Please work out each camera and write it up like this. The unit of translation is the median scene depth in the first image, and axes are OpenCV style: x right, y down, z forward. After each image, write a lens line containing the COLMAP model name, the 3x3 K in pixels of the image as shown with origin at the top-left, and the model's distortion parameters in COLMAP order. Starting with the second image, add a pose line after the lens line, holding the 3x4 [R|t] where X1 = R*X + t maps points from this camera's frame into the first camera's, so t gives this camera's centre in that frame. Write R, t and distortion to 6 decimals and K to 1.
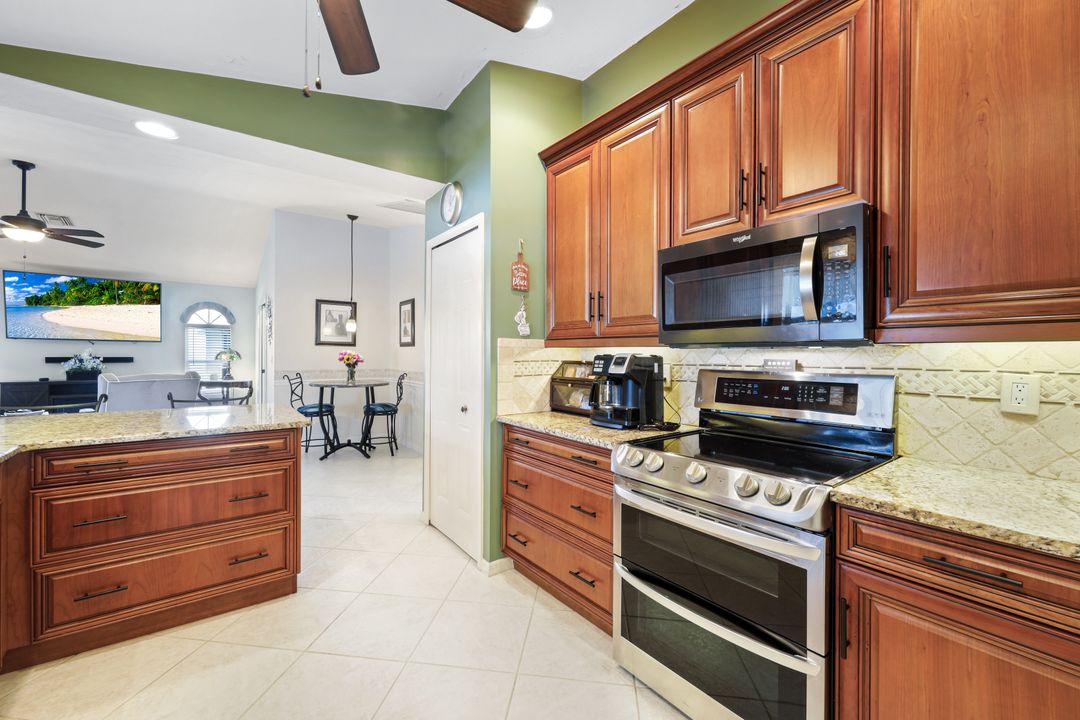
lens RADIAL K [[439.6, 0, 538.0], [0, 439.6, 352.1], [0, 0, 1]] dist [-0.001782, -0.000236]
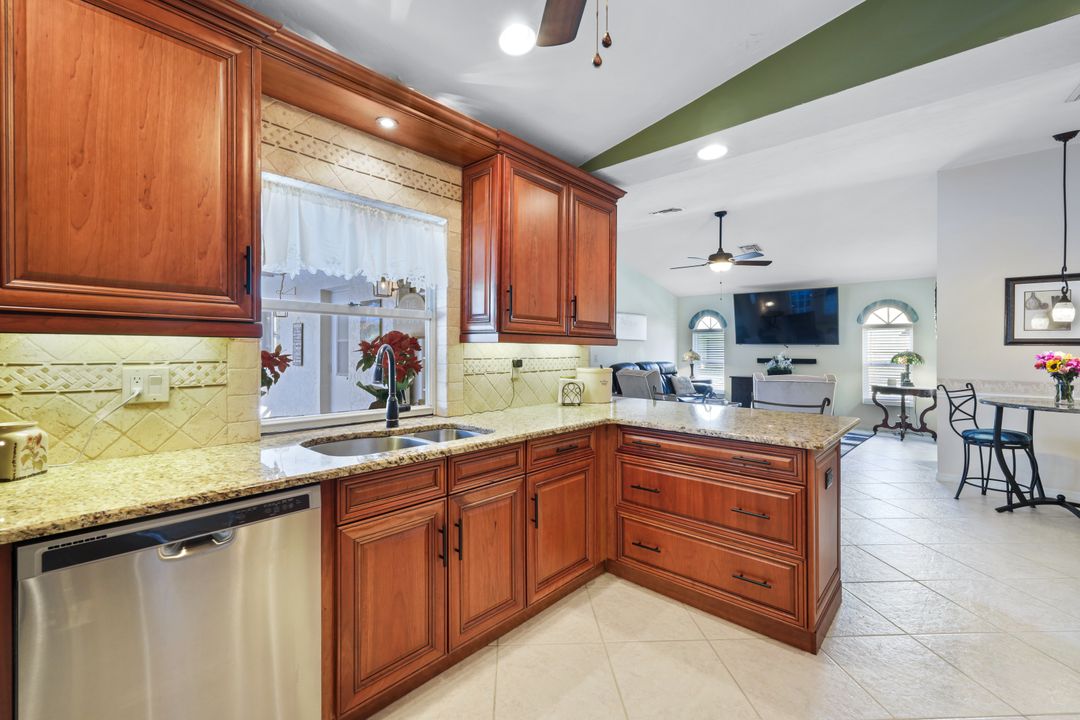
lens RADIAL K [[457.2, 0, 532.6], [0, 457.2, 352.7], [0, 0, 1]] dist [-0.000862, -0.000534]
pose [[0.177732, -0.002530, -0.984076, 0.075155], [-0.001519, 0.999995, -0.002845, -0.000001], [0.984078, 0.002001, 0.177727, 0.145605]]
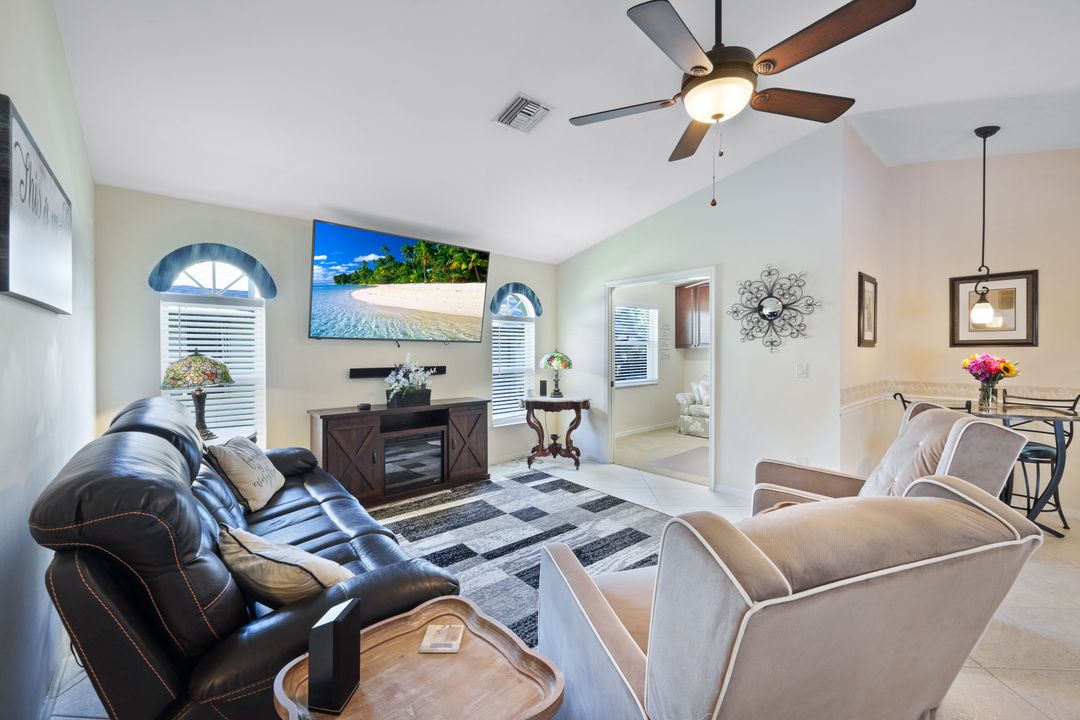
lens RADIAL K [[439.6, 0, 538.0], [0, 439.6, 352.1], [0, 0, 1]] dist [-0.001782, -0.000236]
pose [[0.997165, -0.007488, 0.074872, -1.068289], [0.006983, 0.999951, 0.006993, -0.016228], [-0.074920, -0.006450, 0.997169, 0.442387]]
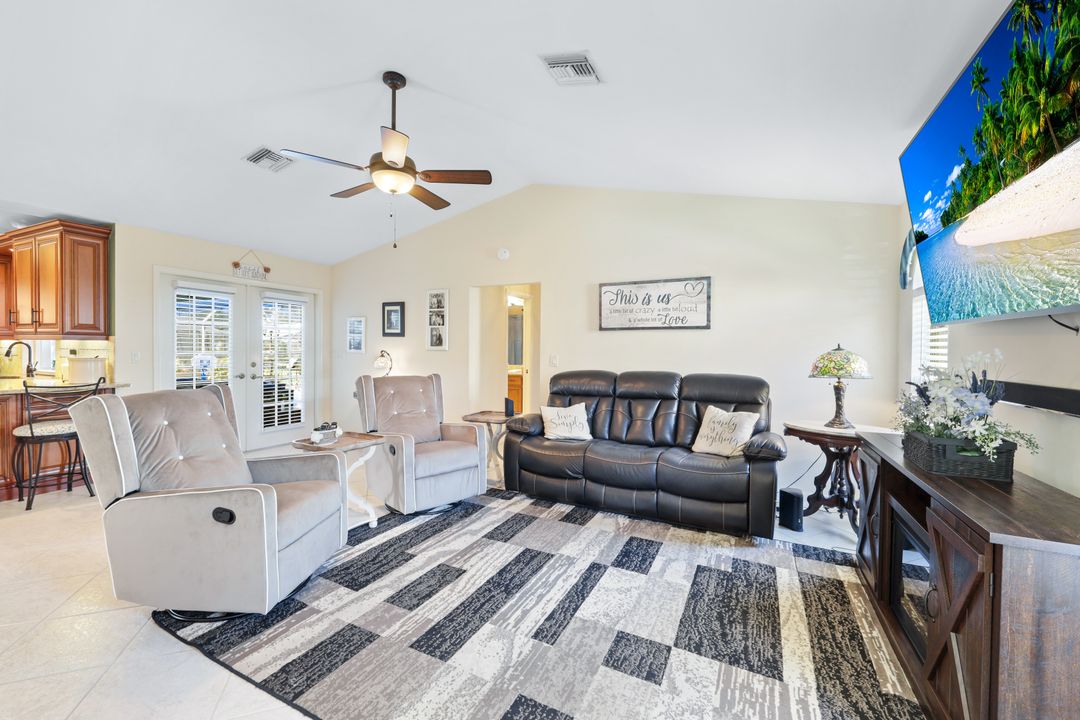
lens RADIAL K [[443.2, 0, 533.7], [0, 443.2, 358.1], [0, 0, 1]] dist [0.000365, 0.000096]
pose [[-0.892073, -0.007757, -0.451824, -0.813052], [-0.016952, 0.999723, 0.016306, -0.004701], [0.451573, 0.022206, -0.891958, 1.334573]]
